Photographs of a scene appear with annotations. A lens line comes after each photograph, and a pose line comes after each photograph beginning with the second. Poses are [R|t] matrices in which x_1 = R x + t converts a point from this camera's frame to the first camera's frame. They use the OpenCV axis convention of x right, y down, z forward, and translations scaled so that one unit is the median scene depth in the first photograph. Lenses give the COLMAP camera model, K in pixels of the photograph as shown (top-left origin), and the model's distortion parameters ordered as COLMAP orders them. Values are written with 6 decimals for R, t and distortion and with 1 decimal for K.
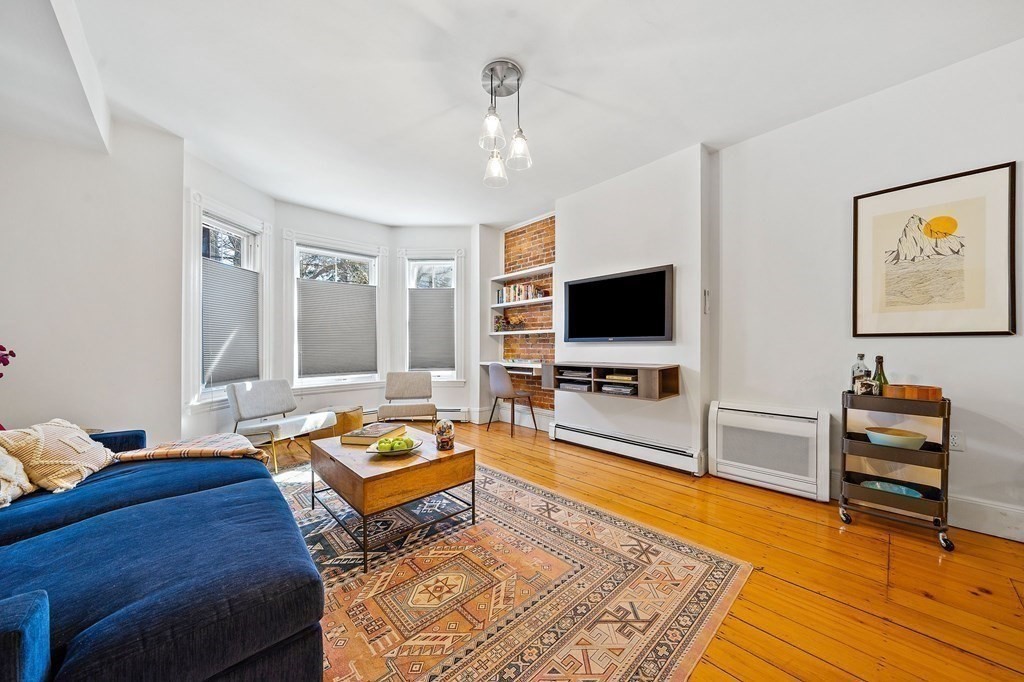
lens RADIAL K [[351.7, 0, 512.5], [0, 351.7, 348.2], [0, 0, 1]] dist [-0.008078, 0.000839]
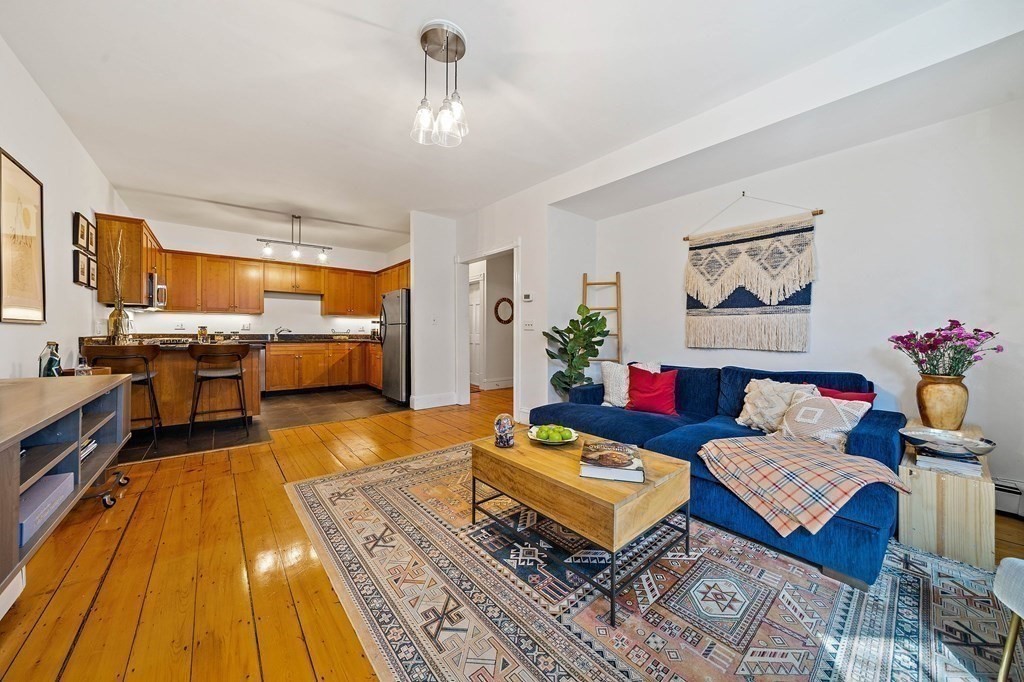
lens RADIAL K [[351.7, 0, 512.5], [0, 351.7, 337.8], [0, 0, 1]] dist [-0.008078, 0.000839]
pose [[-0.999066, -0.000758, 0.043202, -0.263326], [0.000354, 0.999669, 0.025722, -0.018653], [-0.043207, 0.025713, -0.998735, 1.986041]]
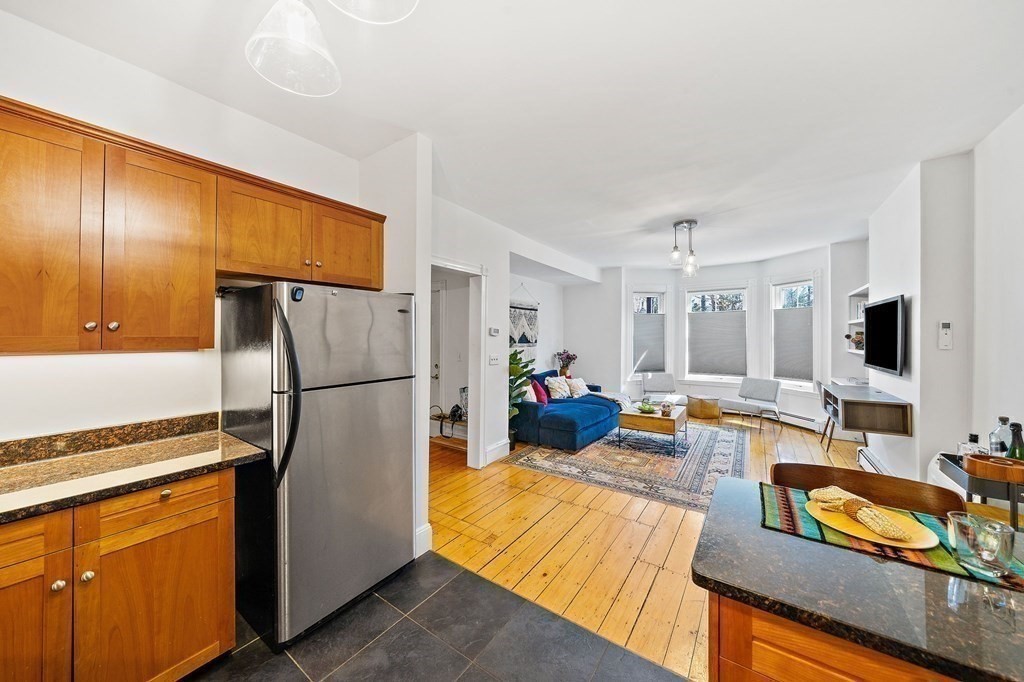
lens RADIAL K [[351.7, 0, 510.3], [0, 351.7, 333.1], [0, 0, 1]] dist [-0.008078, 0.000839]
pose [[0.209109, -0.005541, -0.977877, 1.659771], [-0.010962, 0.999908, -0.008010, -0.169925], [0.977831, 0.012394, 0.209029, -0.314607]]
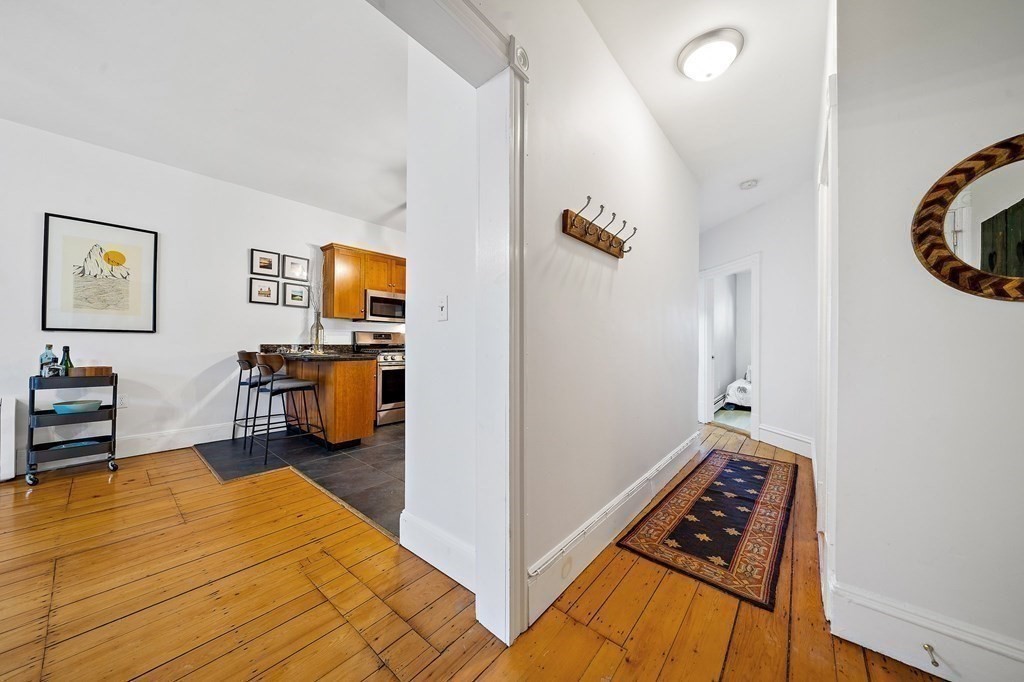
lens RADIAL K [[351.7, 0, 516.6], [0, 351.7, 342.0], [0, 0, 1]] dist [-0.008078, 0.000839]
pose [[-0.134029, 0.005481, 0.990962, -0.443079], [-0.006128, 0.999961, -0.006360, 0.004991], [-0.990958, -0.006925, -0.133991, -0.475407]]
